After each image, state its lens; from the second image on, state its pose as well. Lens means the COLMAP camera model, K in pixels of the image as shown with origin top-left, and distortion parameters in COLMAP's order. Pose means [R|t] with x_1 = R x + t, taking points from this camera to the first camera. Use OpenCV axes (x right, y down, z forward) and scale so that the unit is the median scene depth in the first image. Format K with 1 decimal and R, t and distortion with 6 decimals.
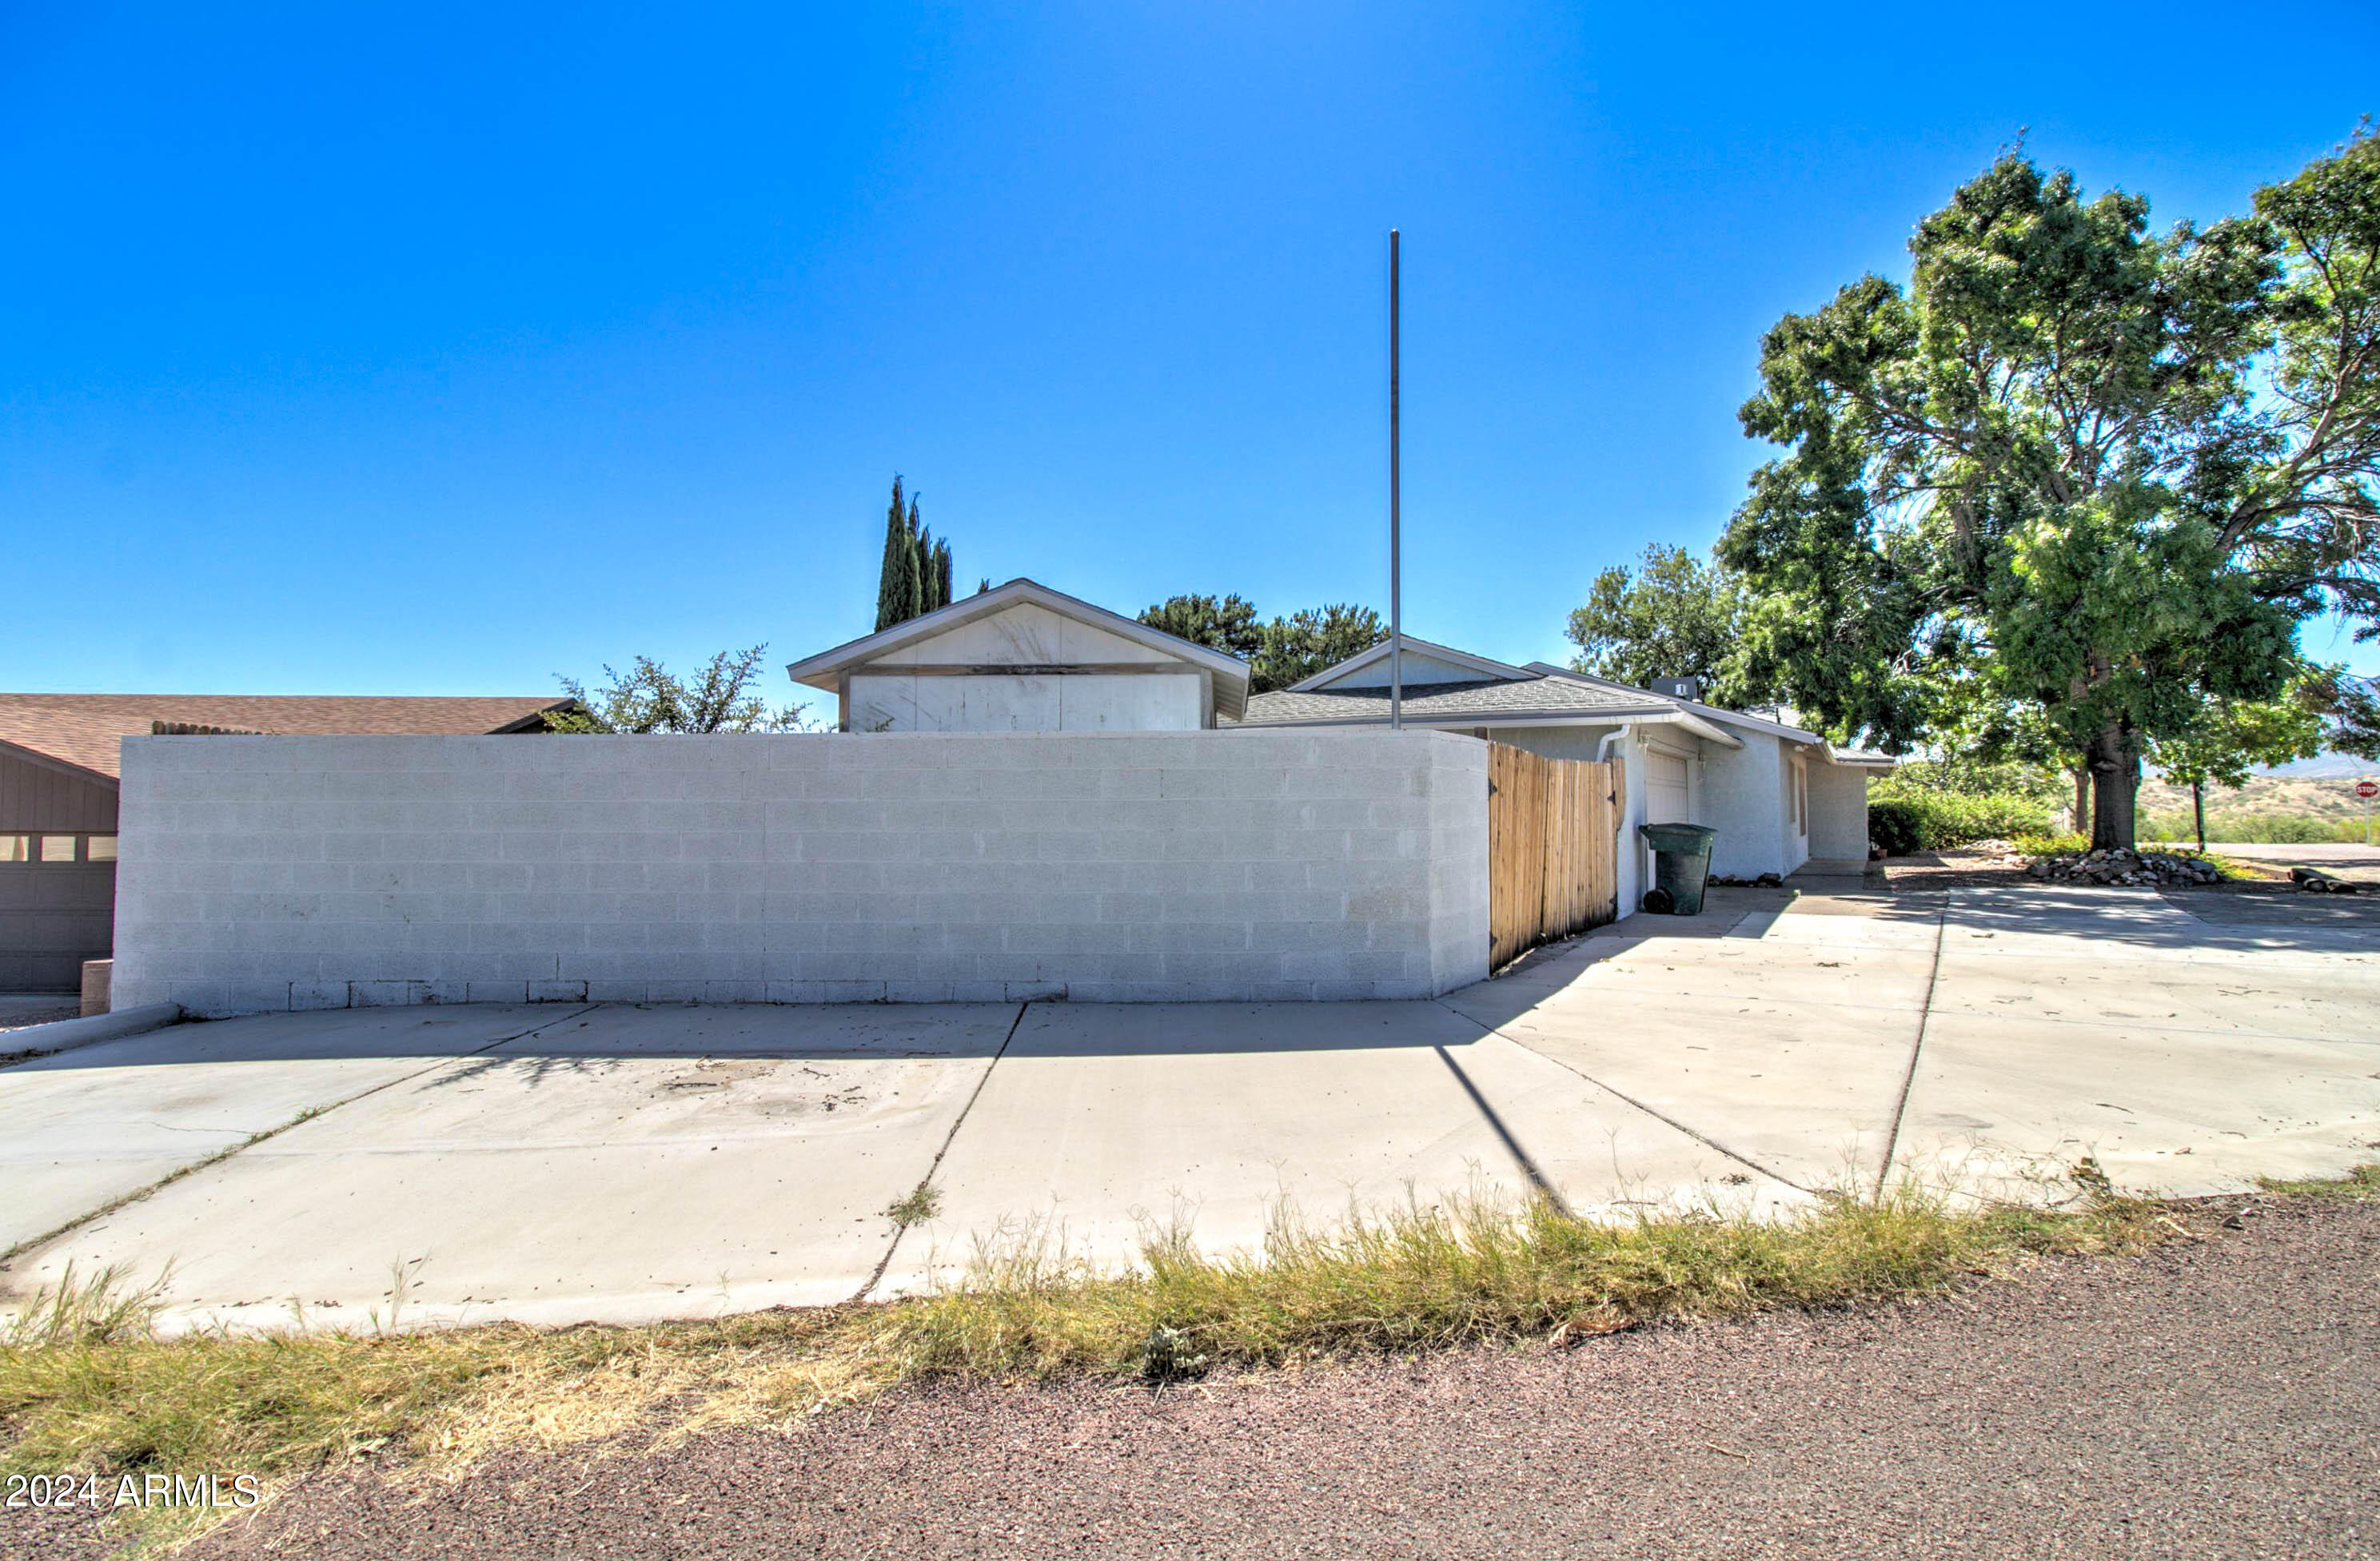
lens RADIAL K [[1092.9, 0, 1167.1], [0, 1092.9, 763.7], [0, 0, 1]] dist [0.000390, 0.001532]
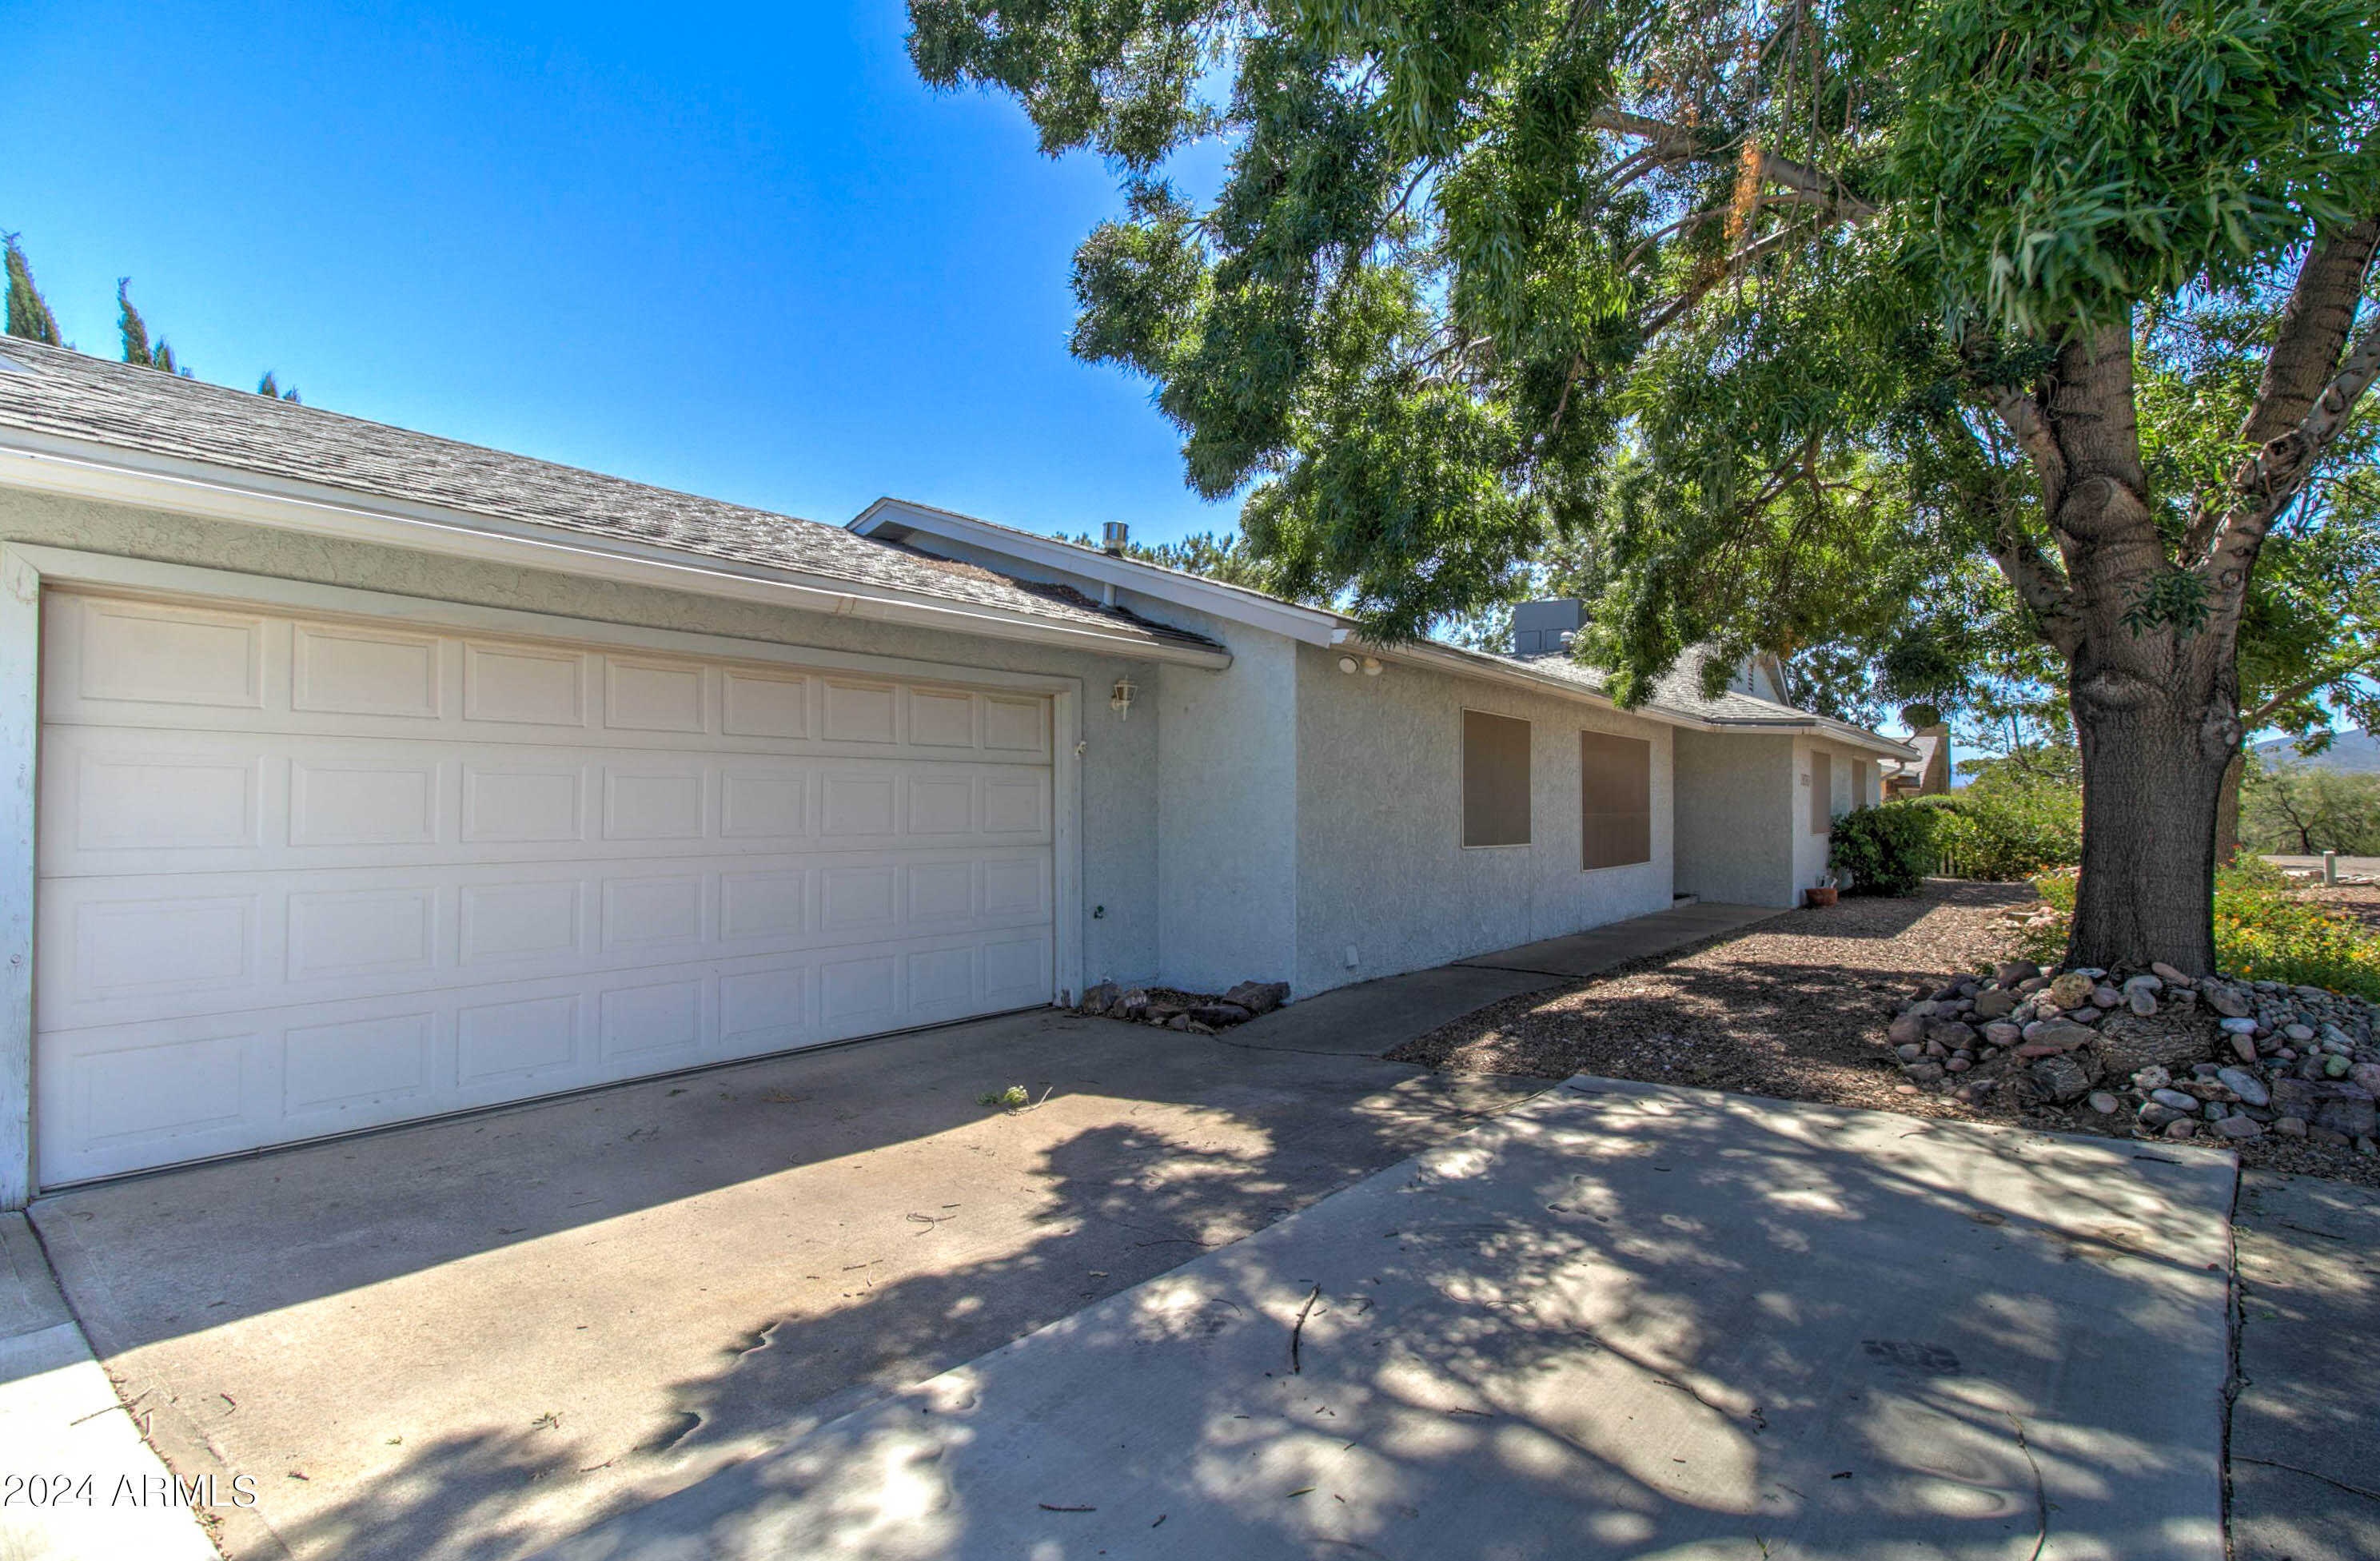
lens RADIAL K [[1092.9, 0, 1190.0], [0, 1092.9, 788.4], [0, 0, 1]] dist [0.000390, 0.001532]
pose [[0.992493, 0.006428, -0.122134, 0.795846], [-0.002607, 0.999503, 0.031425, 0.025004], [0.122275, -0.030871, 0.992016, 0.831014]]
